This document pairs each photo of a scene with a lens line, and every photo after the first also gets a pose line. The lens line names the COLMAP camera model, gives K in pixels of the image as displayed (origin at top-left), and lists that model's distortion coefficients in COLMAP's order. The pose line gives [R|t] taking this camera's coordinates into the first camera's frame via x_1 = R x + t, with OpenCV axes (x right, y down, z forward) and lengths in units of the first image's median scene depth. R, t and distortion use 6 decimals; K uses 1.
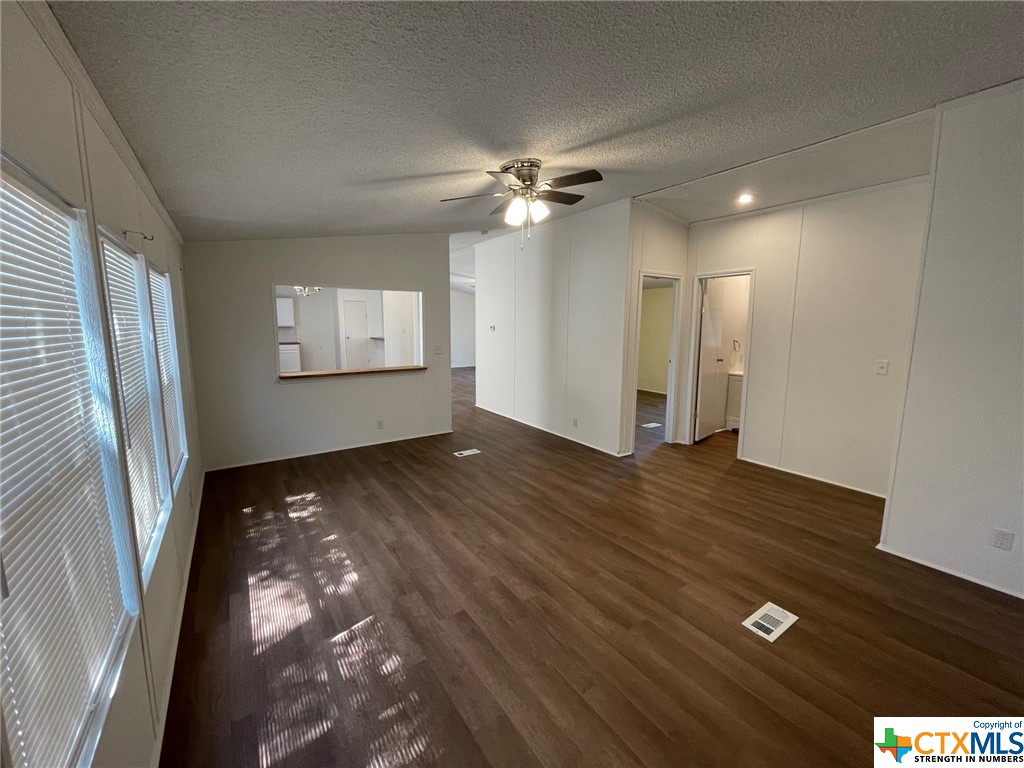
lens RADIAL K [[415.7, 0, 509.8], [0, 415.7, 382.5], [0, 0, 1]] dist [-0.000115, 0.000231]
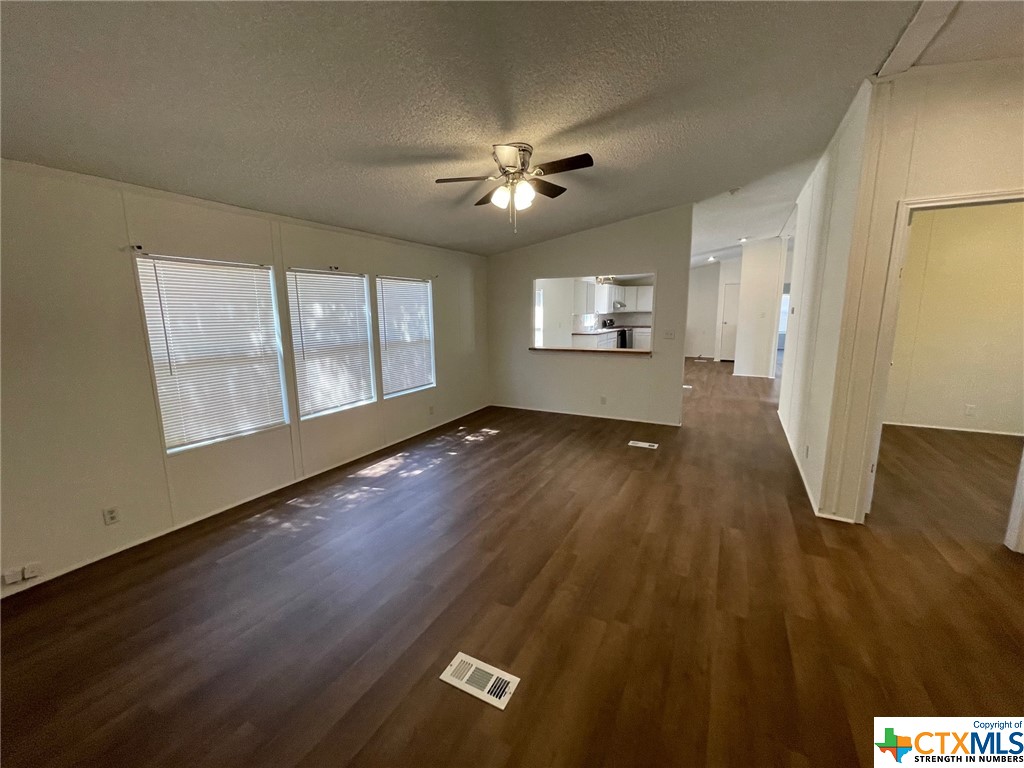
lens RADIAL K [[417.6, 0, 507.3], [0, 417.6, 379.4], [0, 0, 1]] dist [0.022380, -0.000057]
pose [[0.463434, 0.138789, -0.875195, 0.941655], [-0.115681, 0.988682, 0.095531, -0.050702], [0.878548, 0.056971, 0.474244, 0.469129]]
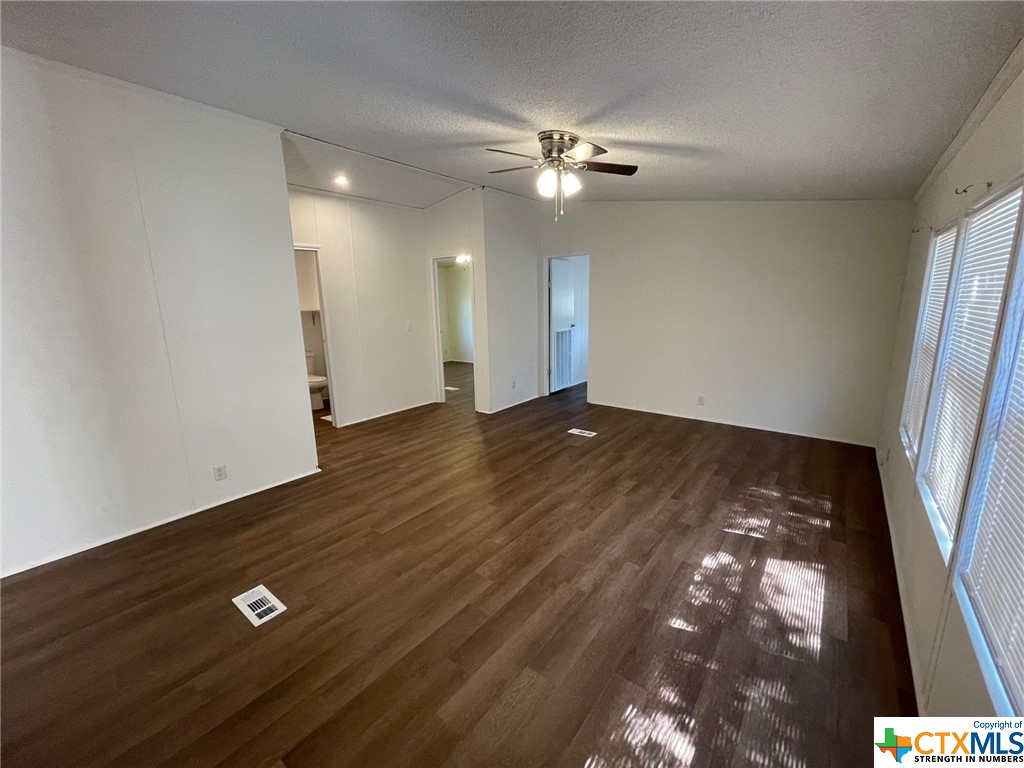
lens RADIAL K [[415.7, 0, 509.8], [0, 415.7, 382.5], [0, 0, 1]] dist [-0.000115, 0.000231]
pose [[-0.302265, -0.188335, 0.934433, -0.913108], [0.156357, 0.957214, 0.243504, -0.194722], [-0.940313, 0.219708, -0.259885, 1.377482]]
